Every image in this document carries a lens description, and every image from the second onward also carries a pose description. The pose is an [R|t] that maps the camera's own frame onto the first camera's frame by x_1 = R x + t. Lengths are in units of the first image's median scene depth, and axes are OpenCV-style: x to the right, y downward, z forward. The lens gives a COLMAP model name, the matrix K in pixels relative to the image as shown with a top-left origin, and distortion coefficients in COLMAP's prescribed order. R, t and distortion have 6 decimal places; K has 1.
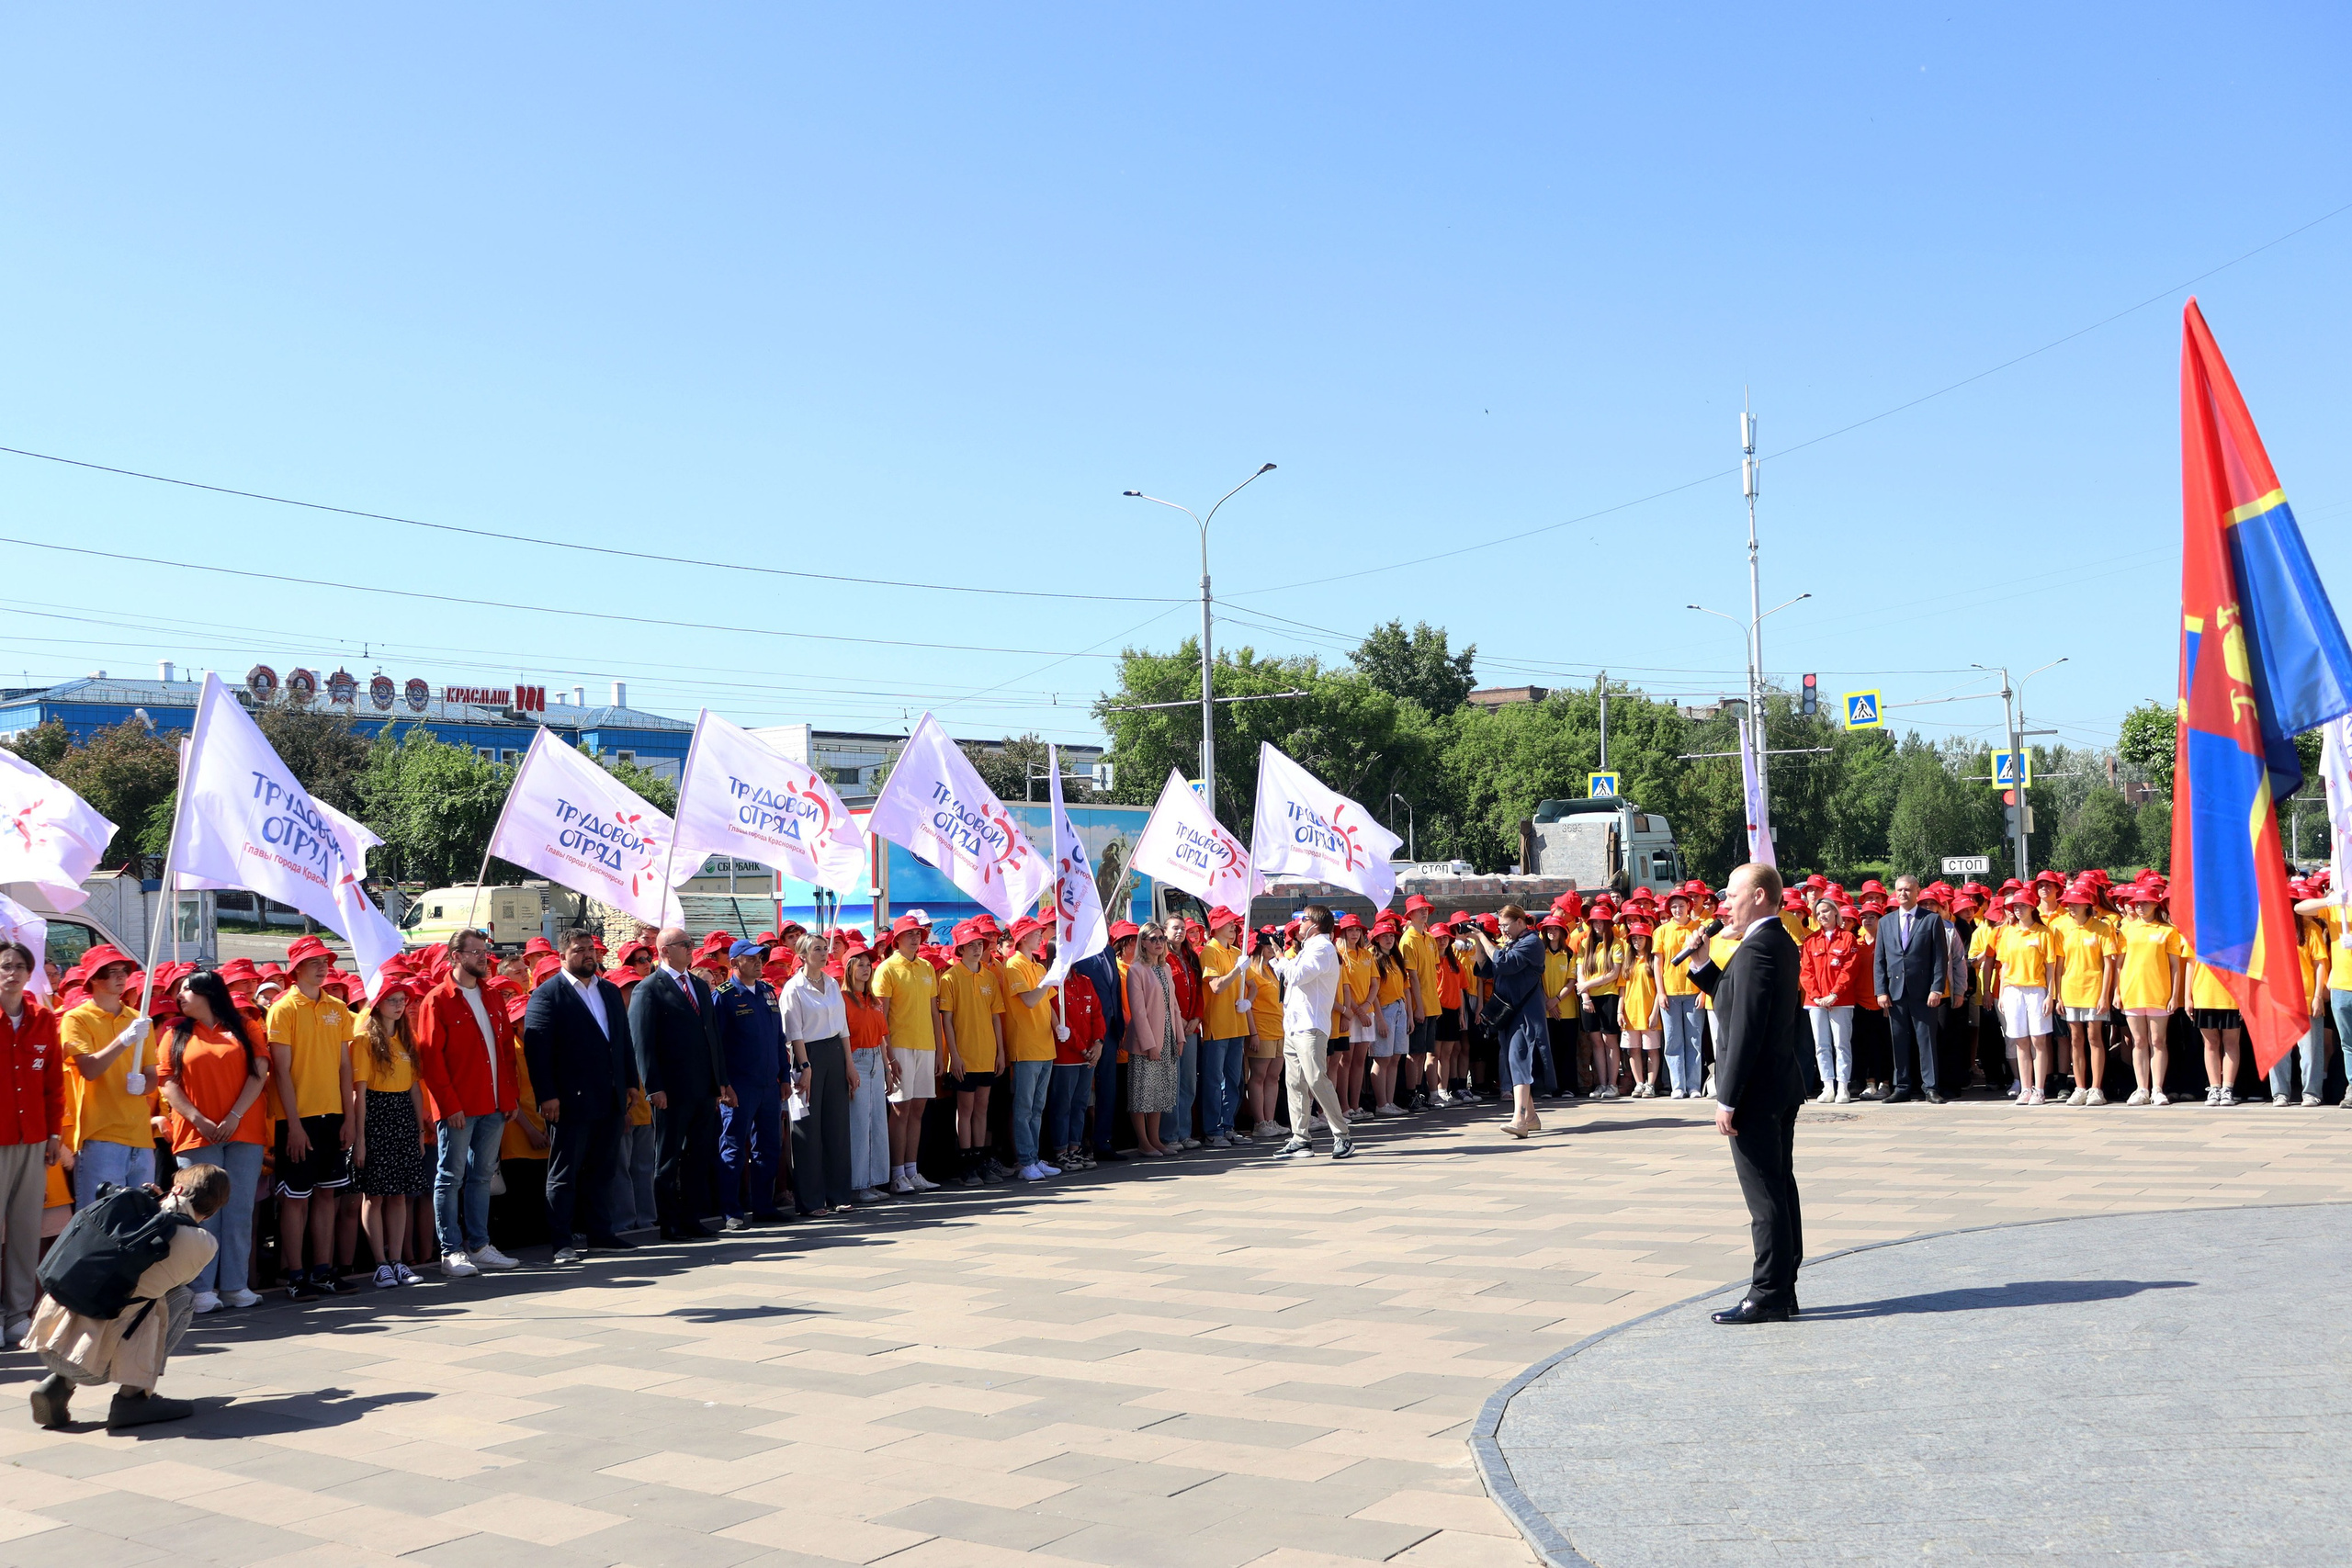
lens RADIAL K [[2272.5, 0, 1176.0], [0, 2272.5, 784.0], [0, 0, 1]] dist [-0.159397, 0.218692]
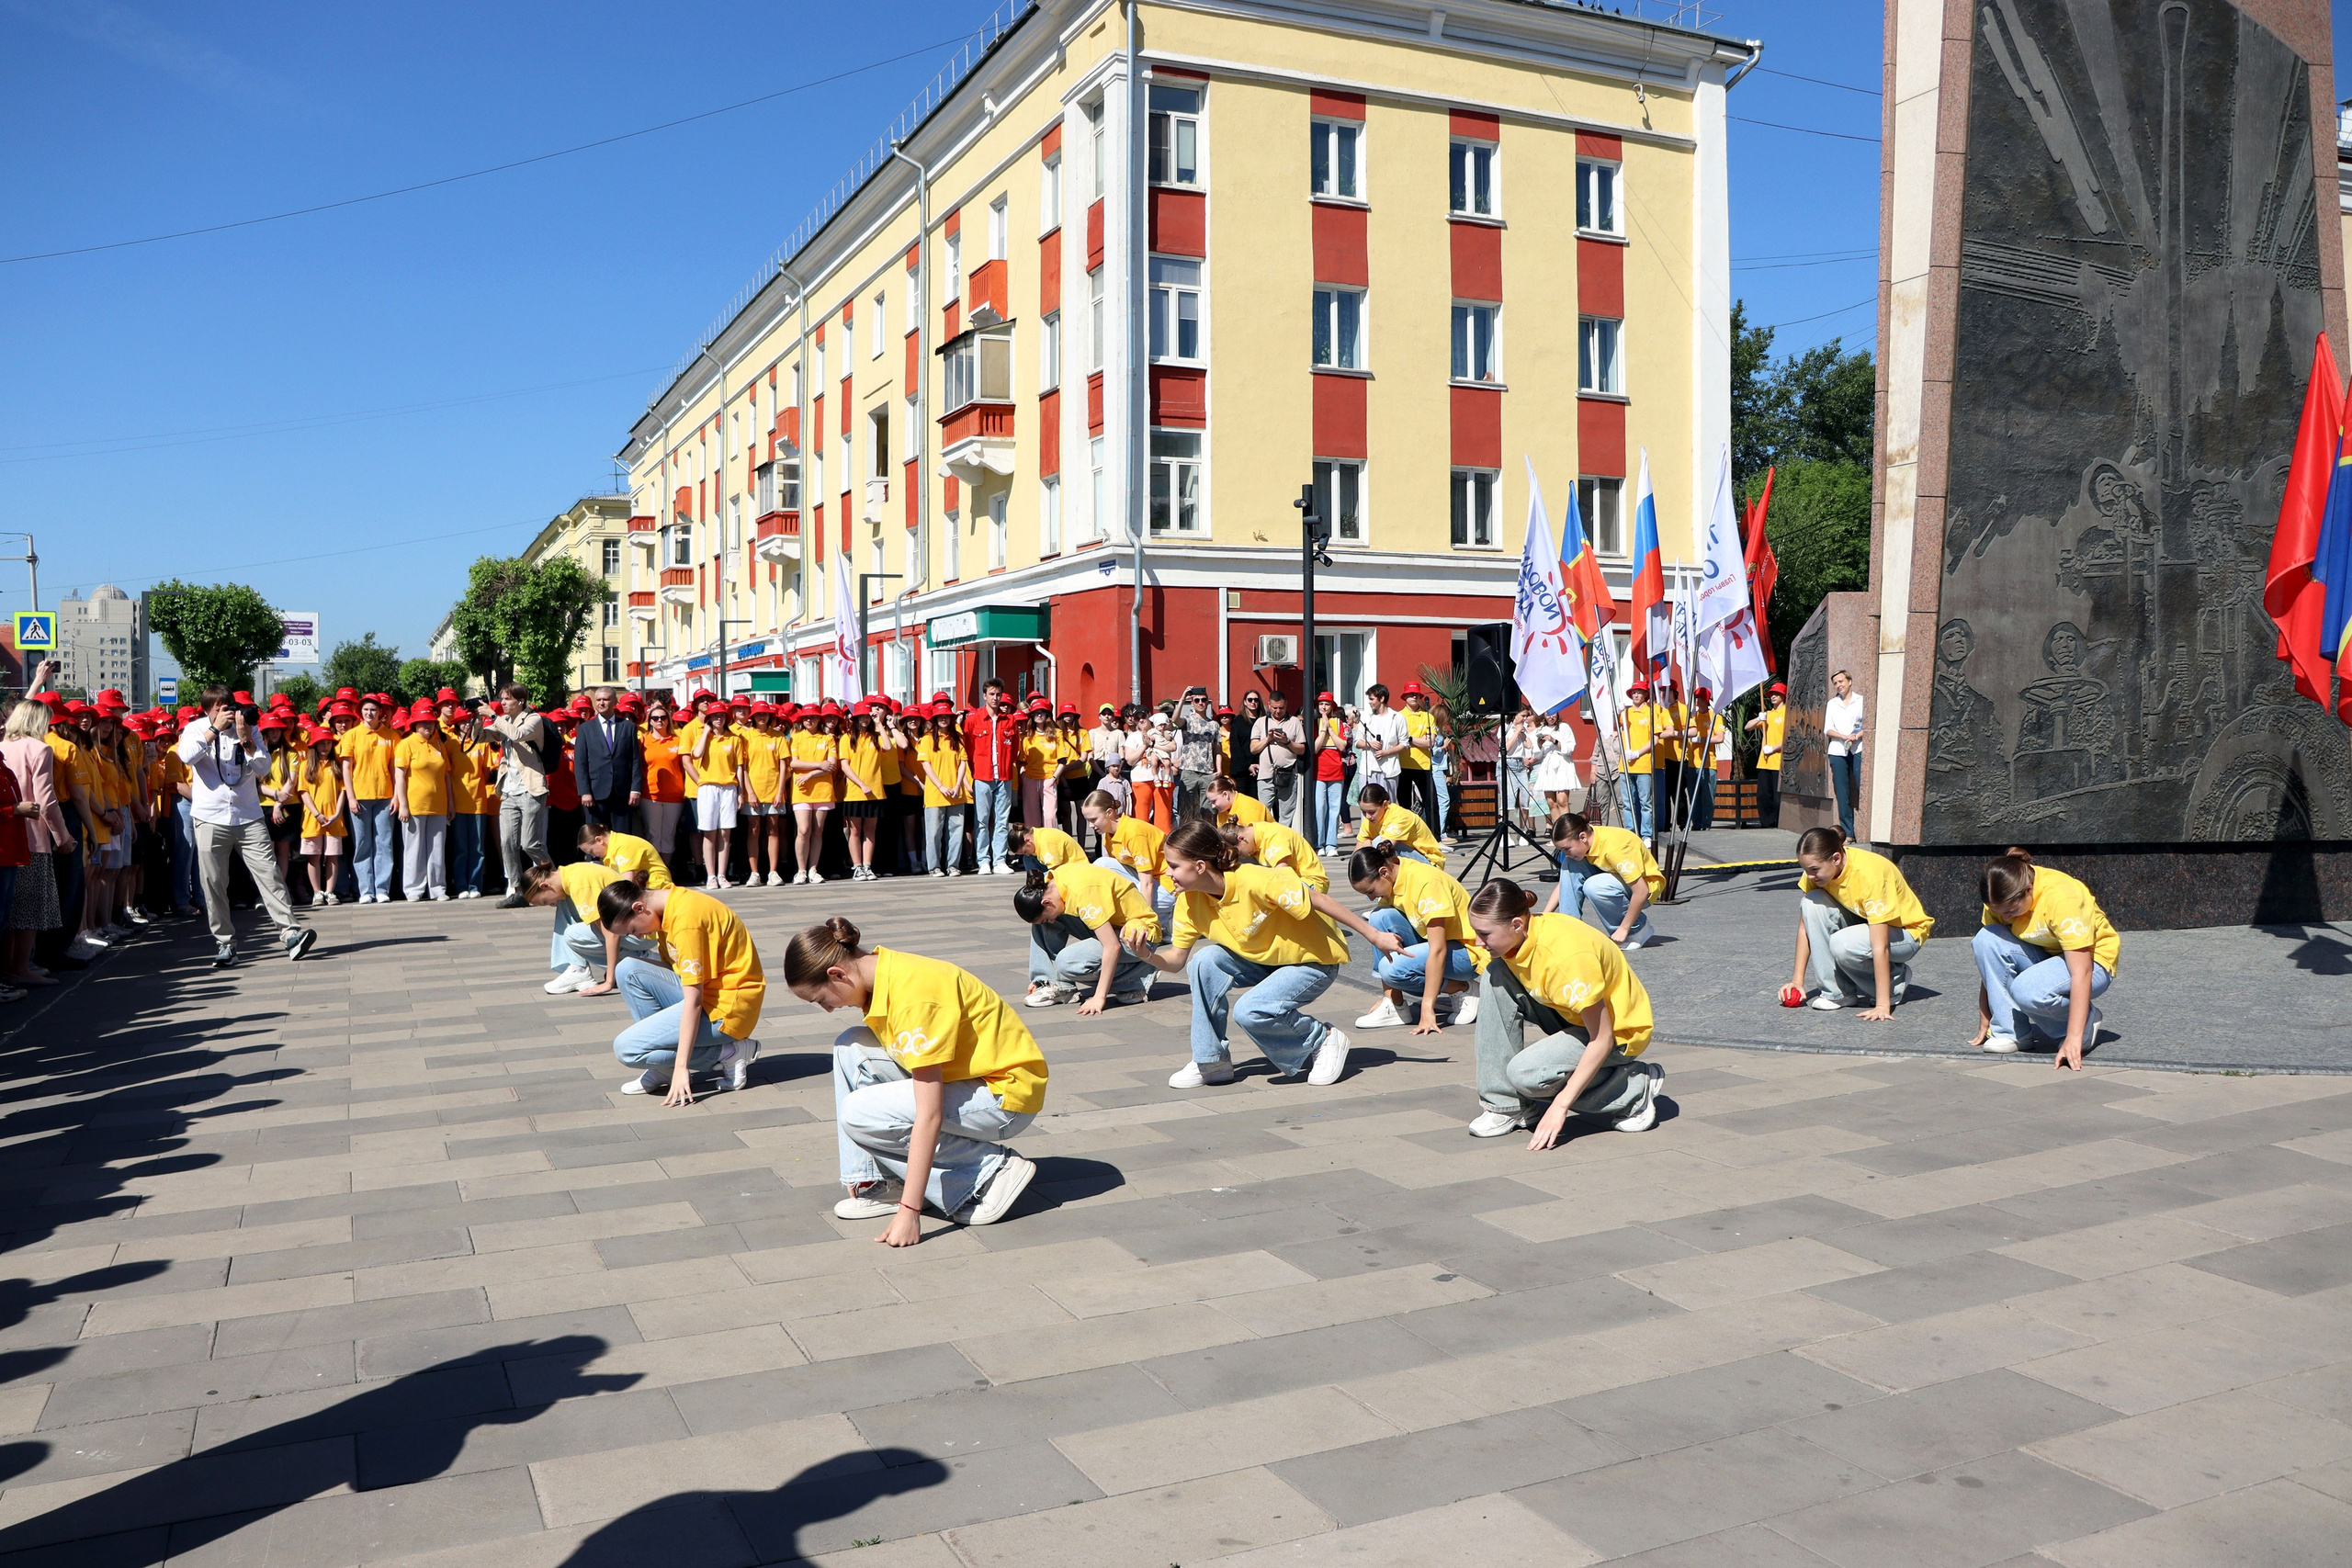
lens RADIAL K [[1927.3, 0, 1151.9], [0, 1927.3, 814.0], [0, 0, 1]] dist [-0.184334, 0.162355]
pose [[0.477009, -0.009659, 0.878846, -0.375900], [-0.049598, 0.998050, 0.037890, 0.056675], [-0.877498, -0.061663, 0.475599, 0.331803]]
